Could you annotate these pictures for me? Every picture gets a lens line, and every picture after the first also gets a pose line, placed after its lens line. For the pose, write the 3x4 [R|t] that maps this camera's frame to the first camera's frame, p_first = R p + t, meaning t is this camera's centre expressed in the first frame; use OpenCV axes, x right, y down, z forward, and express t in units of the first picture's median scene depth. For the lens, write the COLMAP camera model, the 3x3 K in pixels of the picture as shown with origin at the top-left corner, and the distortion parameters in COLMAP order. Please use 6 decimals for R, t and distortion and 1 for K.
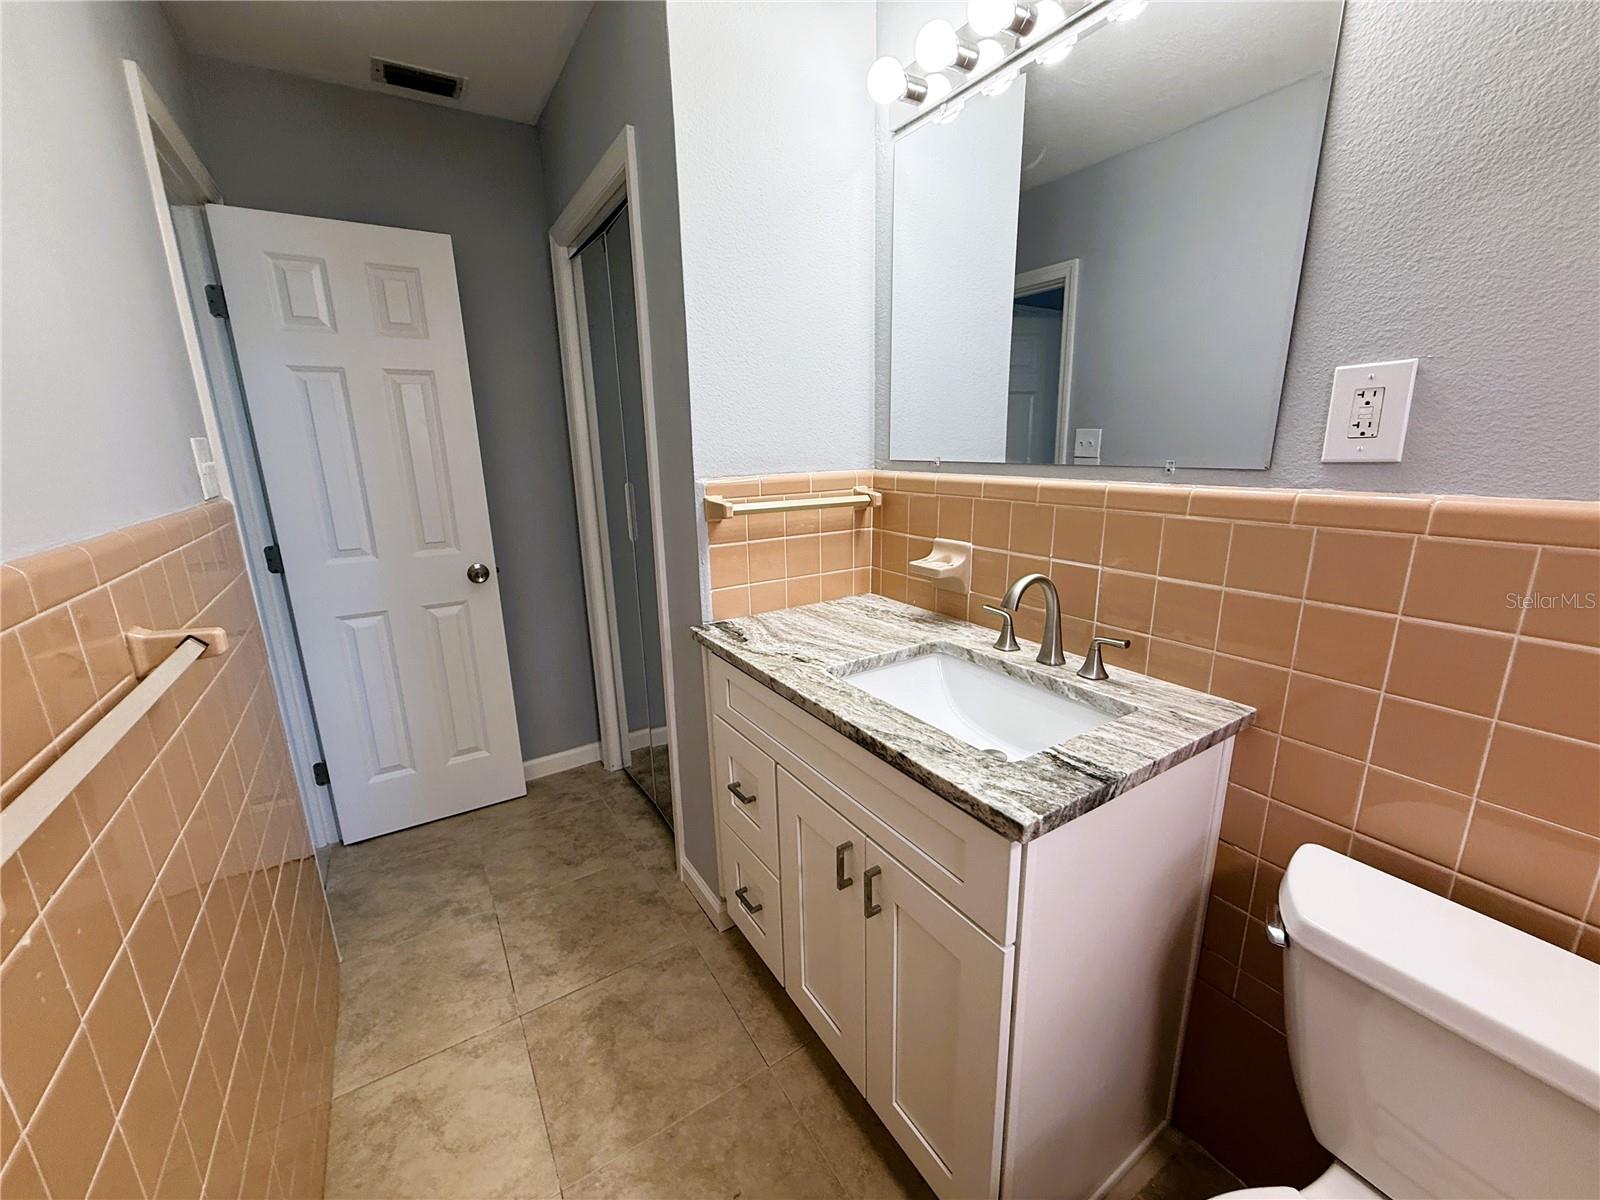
lens RADIAL K [[643.3, 0, 800.0], [0, 643.3, 600.0], [0, 0, 1]] dist [-0.001555, 0.000134]
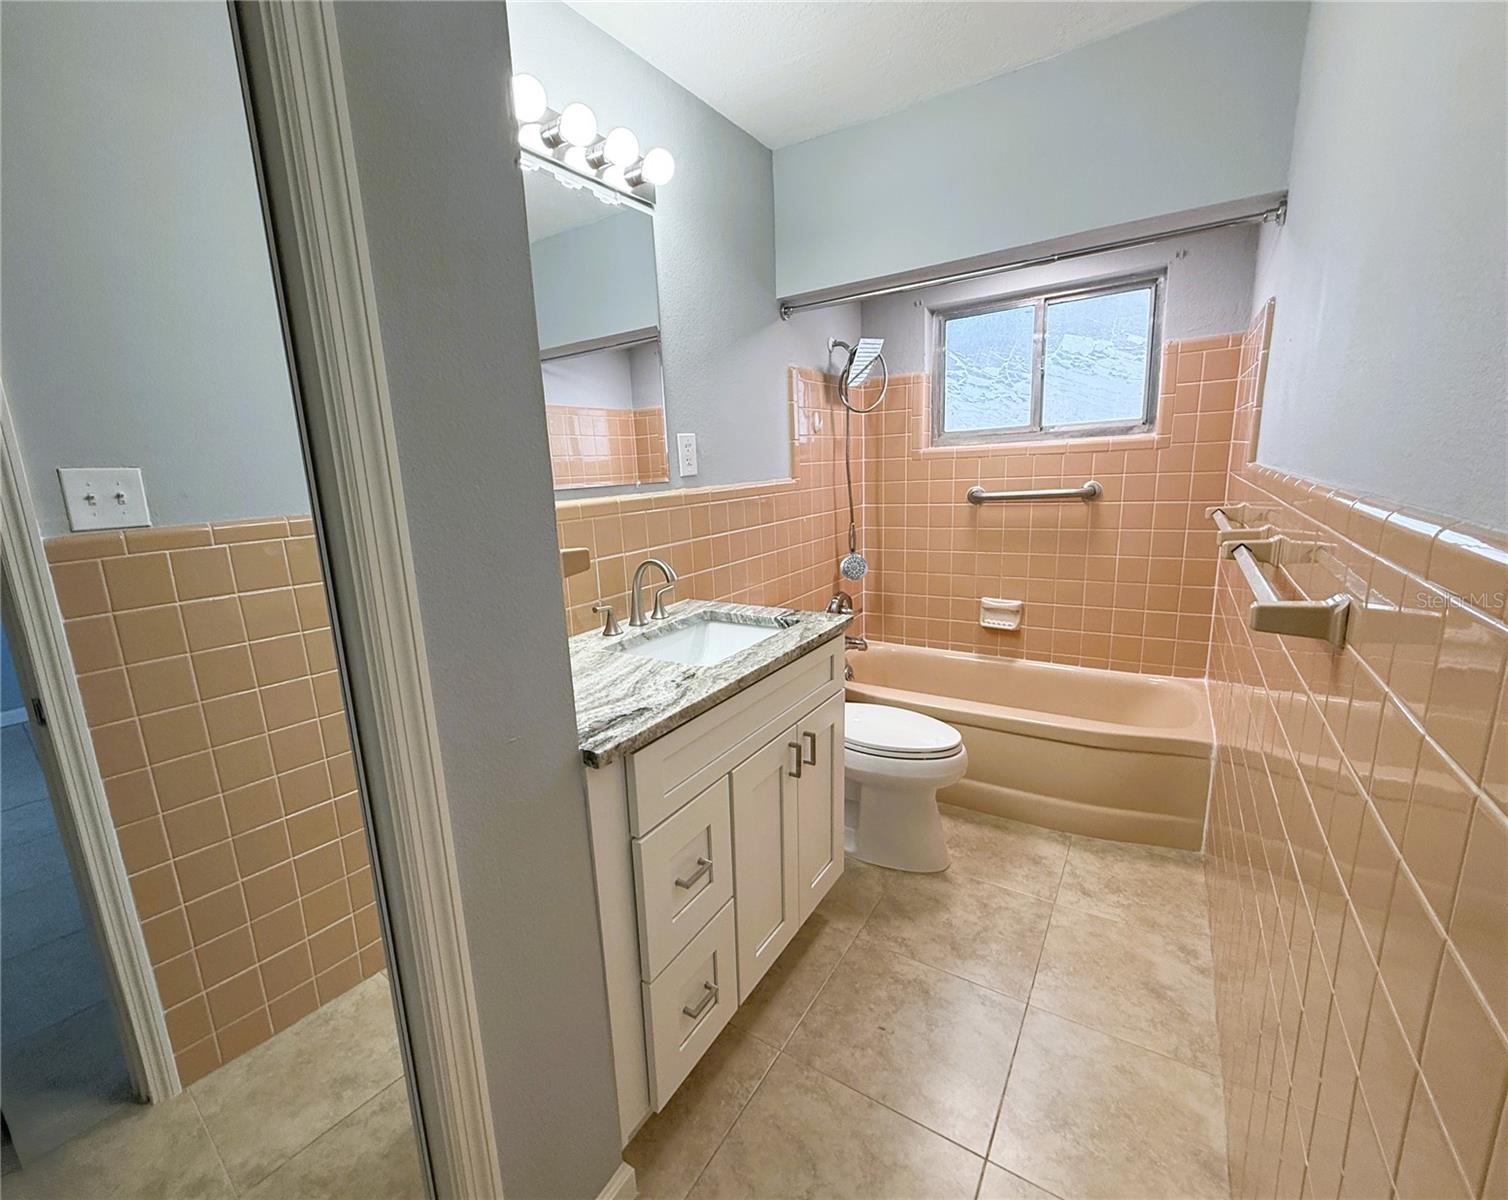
lens RADIAL K [[642.0, 0, 712.9], [0, 642.0, 600.6], [0, 0, 1]] dist [0.000768, 0.000274]
pose [[-0.395157, -0.146256, 0.906896, -0.915355], [0.279797, 0.921172, 0.270473, -0.279505], [-0.874966, 0.360626, -0.323085, 1.275100]]
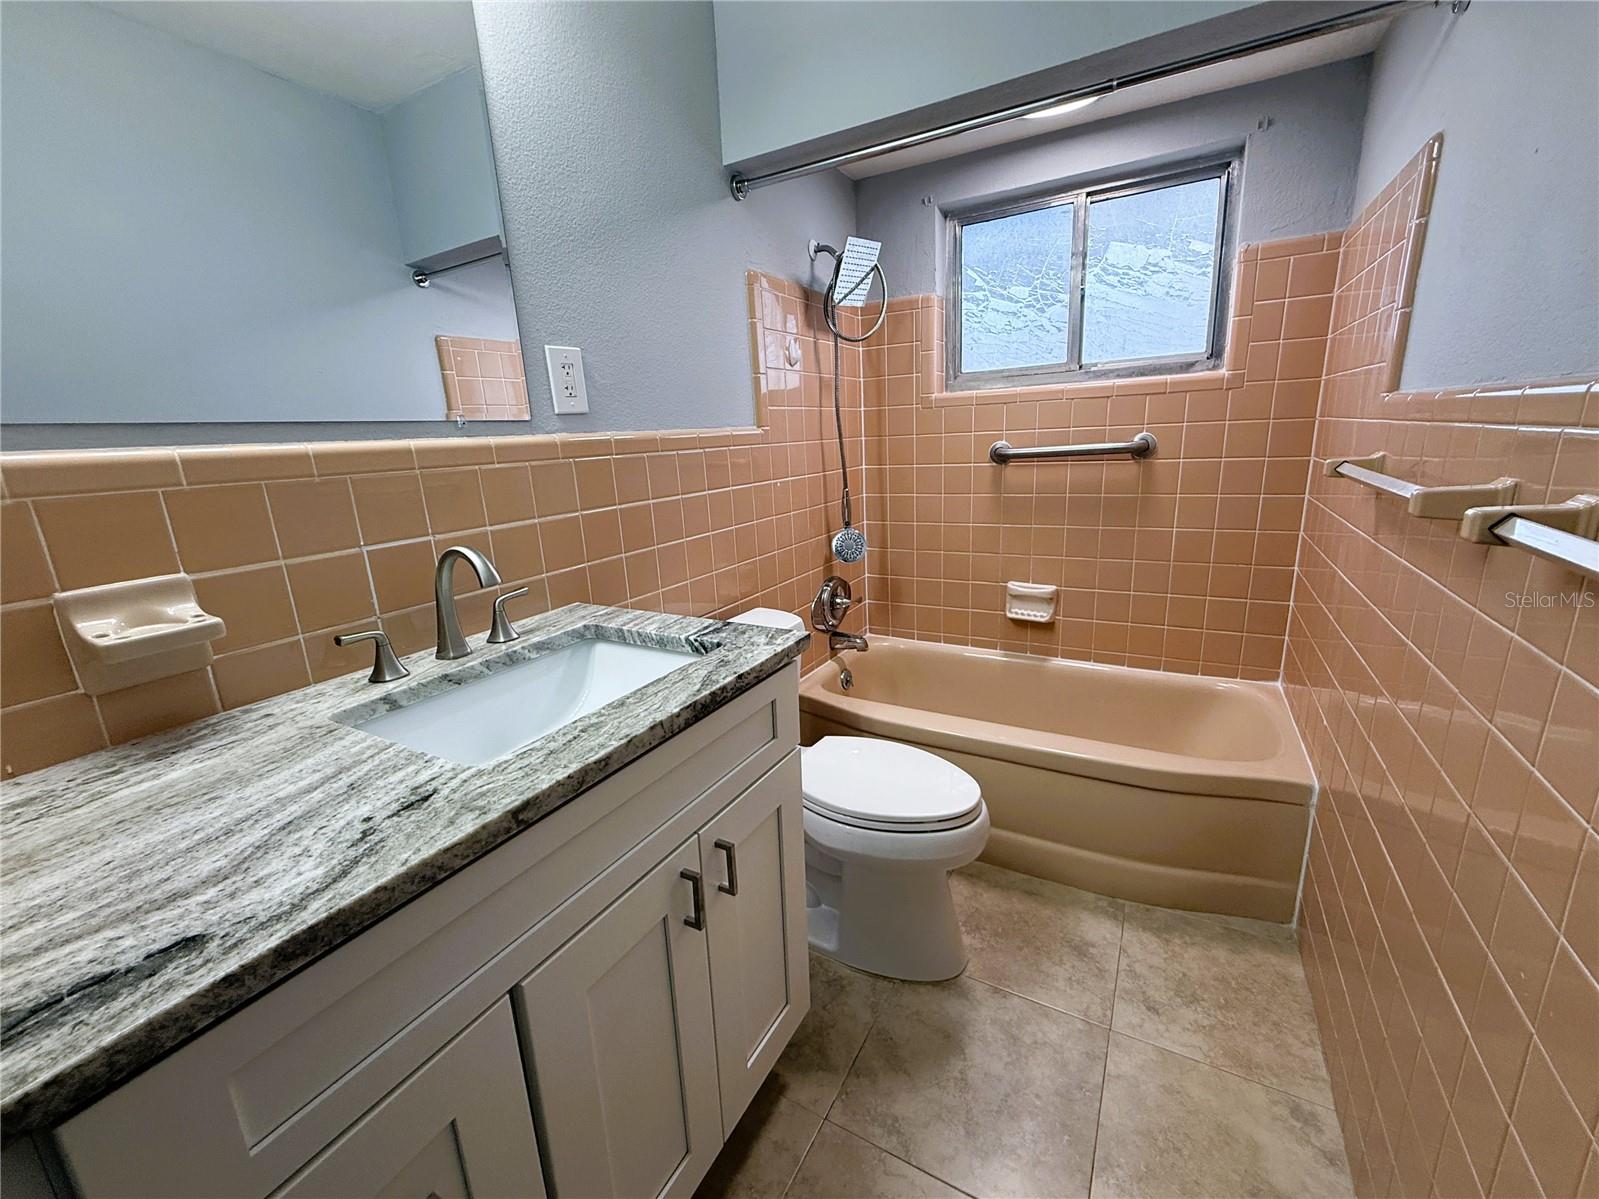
lens RADIAL K [[649.1, 0, 799.5], [0, 649.1, 599.5], [0, 0, 1]] dist [-0.001546, -0.000139]
pose [[-0.475051, -0.174502, 0.862482, -0.528762], [0.269853, 0.904024, 0.331541, -0.126306], [-0.837559, 0.390243, -0.382368, 0.908171]]
